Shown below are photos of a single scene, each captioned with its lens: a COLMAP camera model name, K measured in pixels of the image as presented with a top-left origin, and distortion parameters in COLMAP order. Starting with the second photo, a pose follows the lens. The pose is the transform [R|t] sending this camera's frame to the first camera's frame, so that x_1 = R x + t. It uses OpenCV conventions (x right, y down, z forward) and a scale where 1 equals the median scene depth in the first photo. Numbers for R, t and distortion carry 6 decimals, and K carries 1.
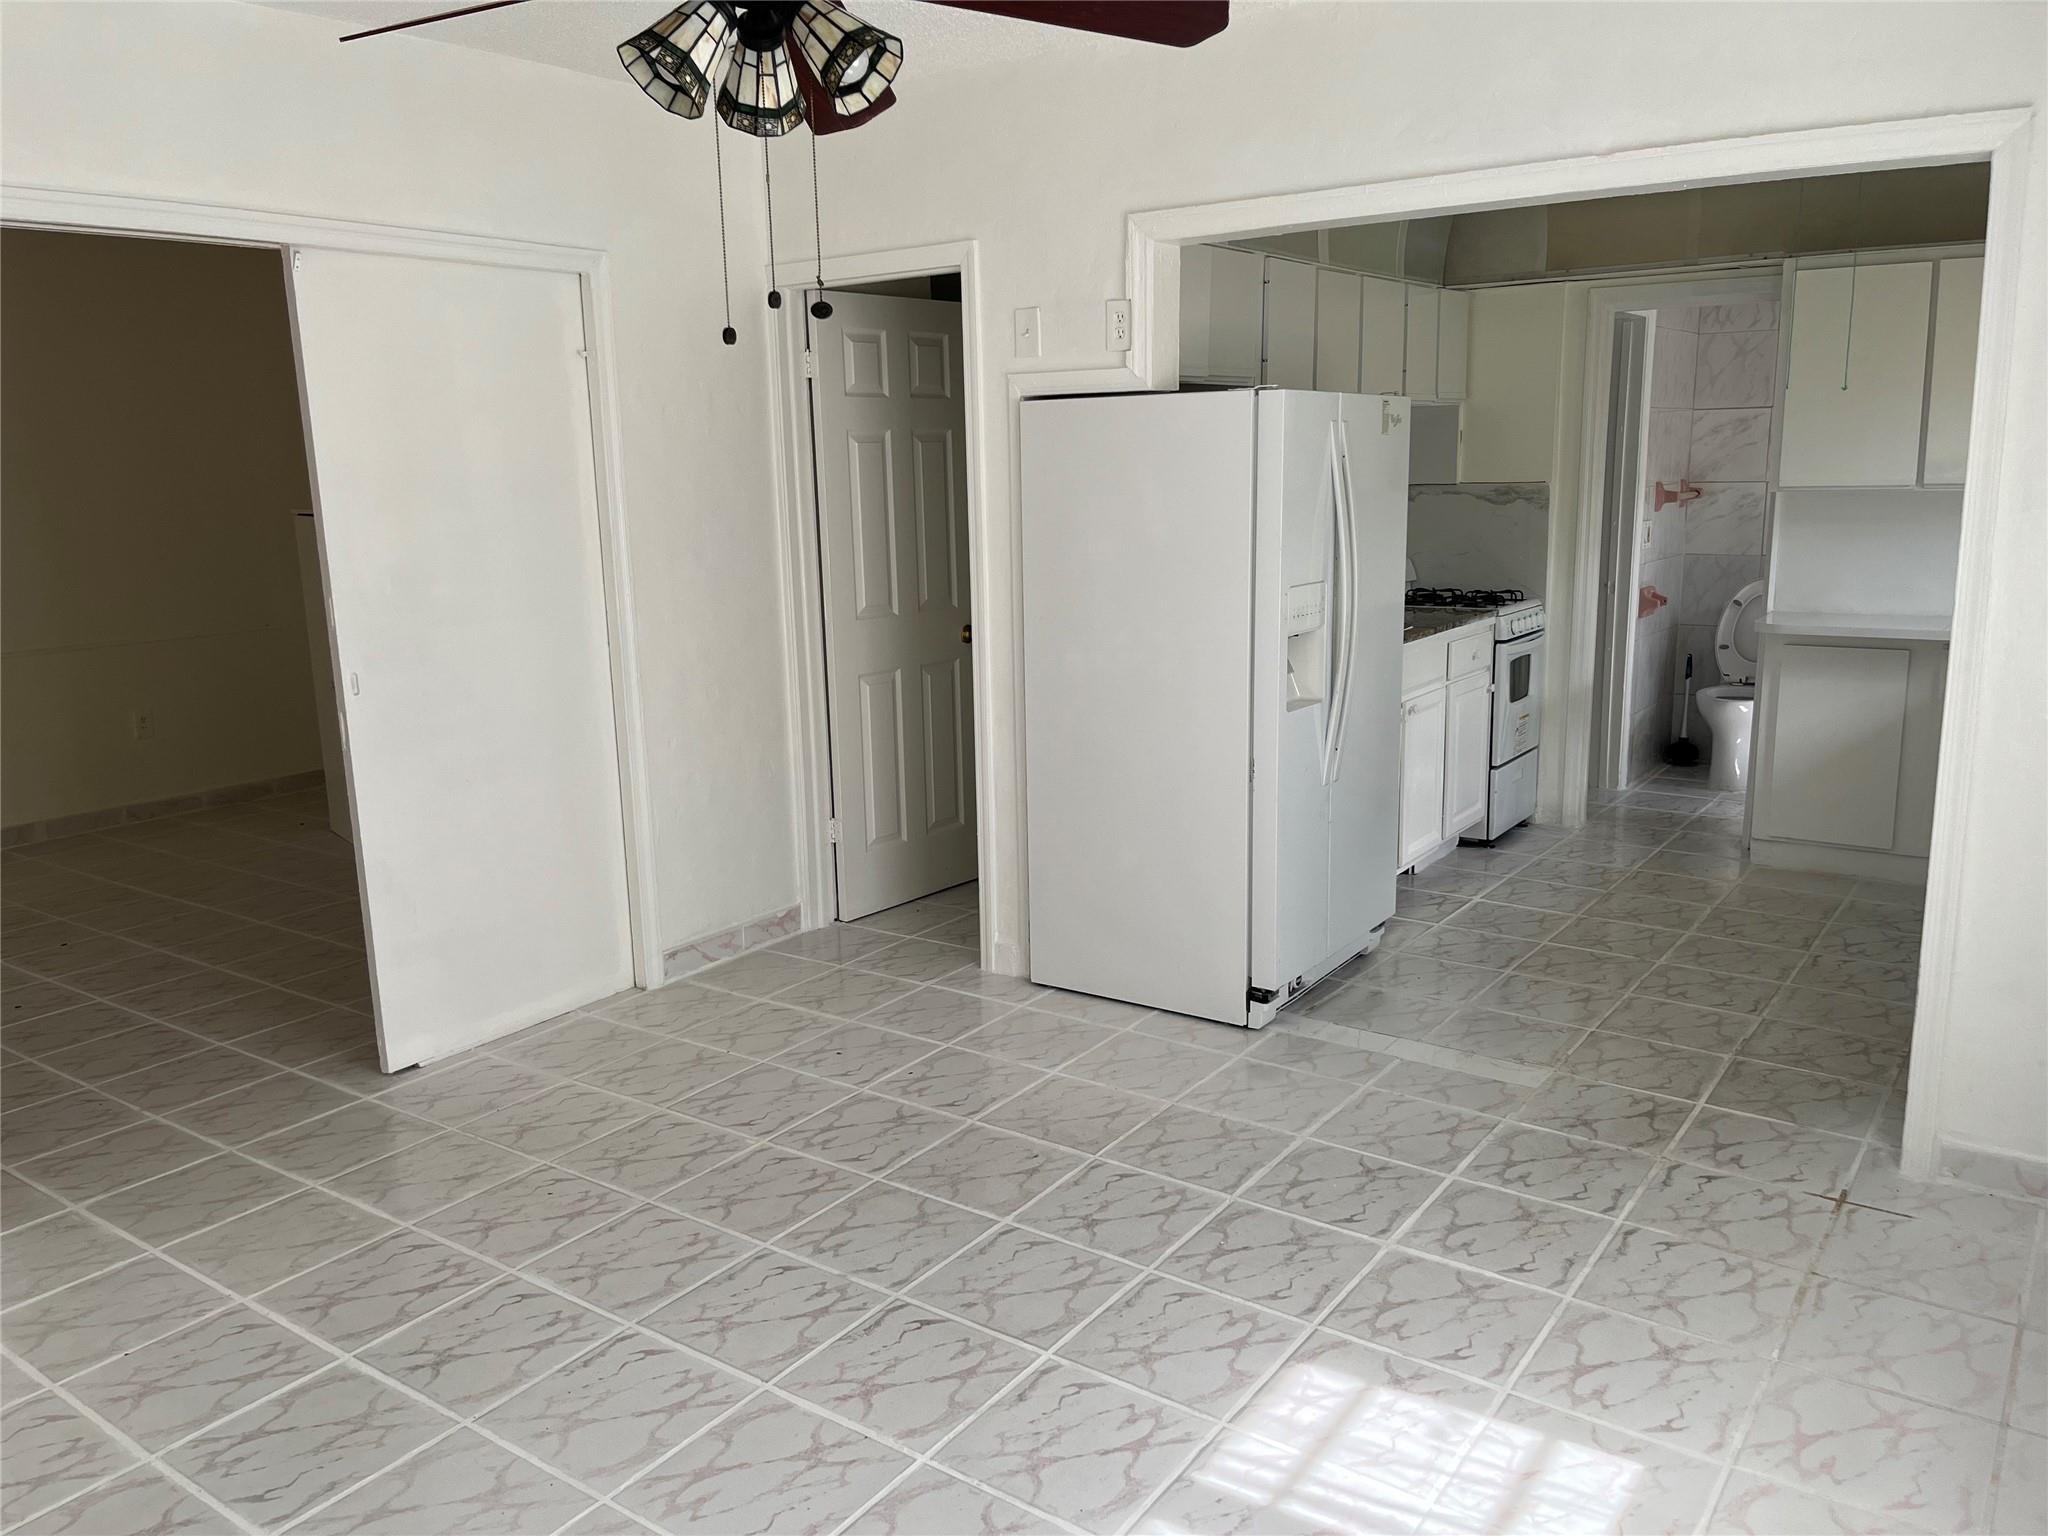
lens RADIAL K [[1562.4, 0, 1012.5], [0, 1562.4, 771.6], [0, 0, 1]] dist [0.046054, -0.046712]
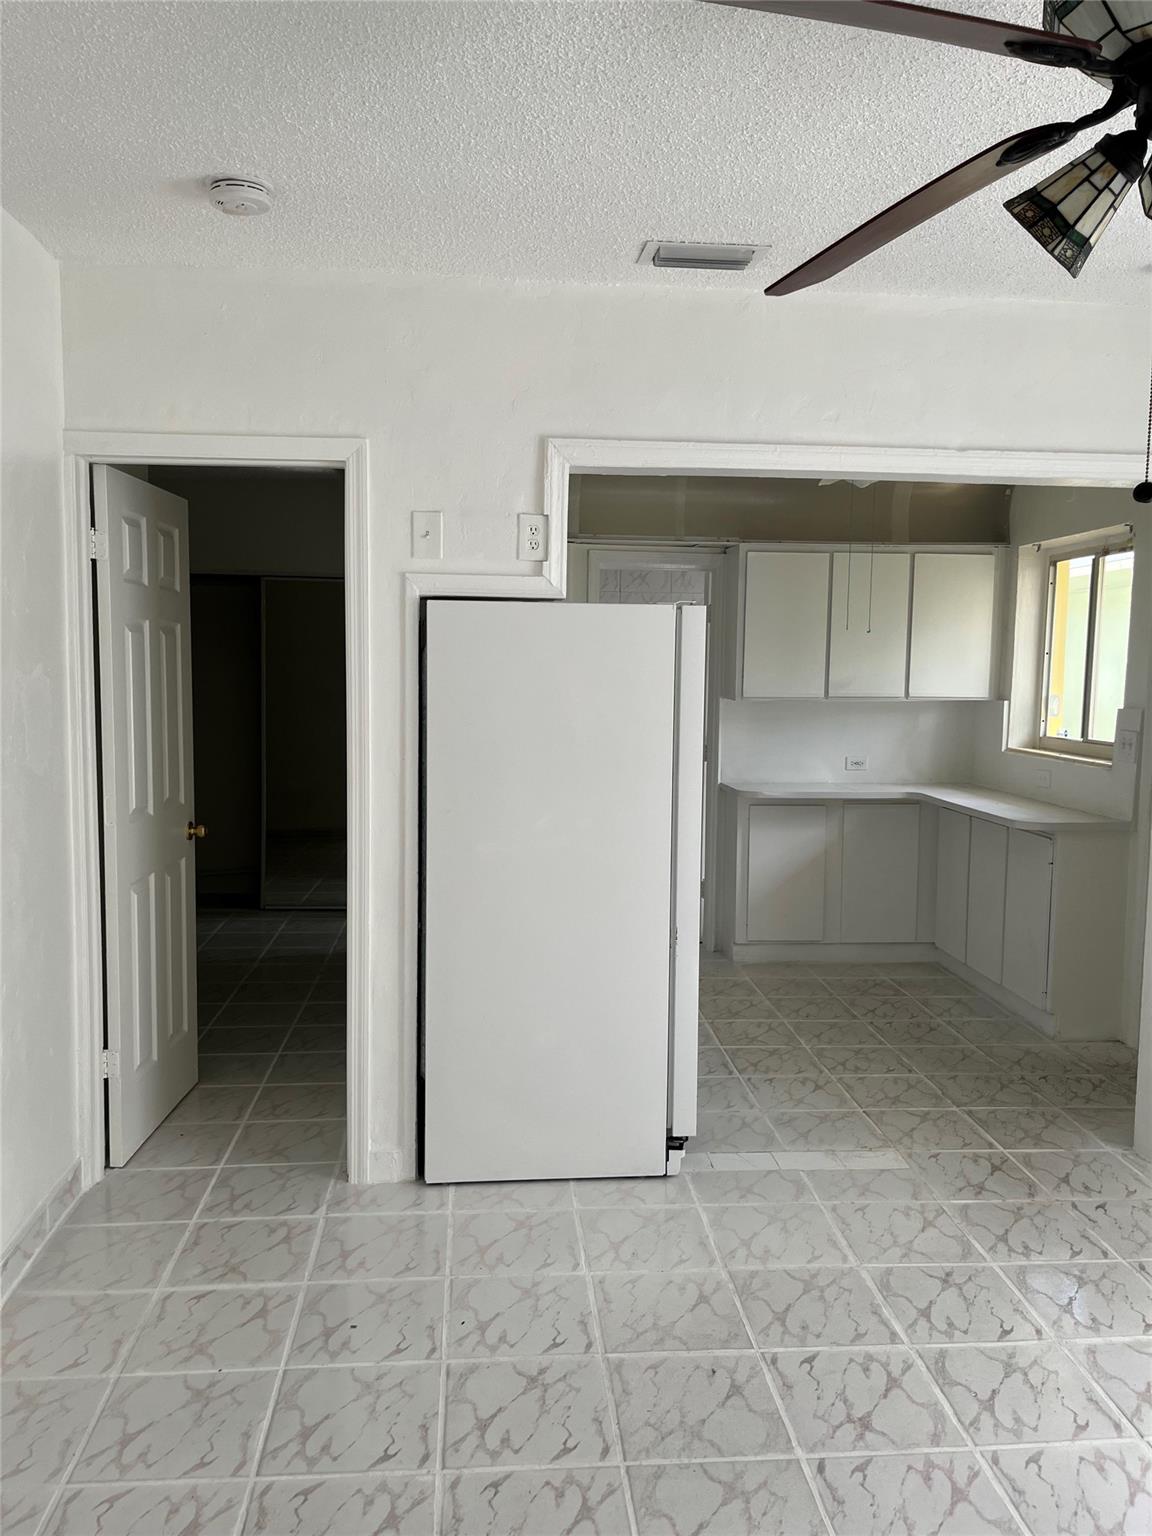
lens RADIAL K [[1171.8, 0, 575.1], [0, 1171.8, 767.6], [0, 0, 1]] dist [0.046054, -0.046712]
pose [[0.759458, -0.024486, 0.650095, -0.426173], [0.101021, 0.991609, -0.080666, -0.059094], [-0.642665, 0.126935, 0.755559, 0.384702]]
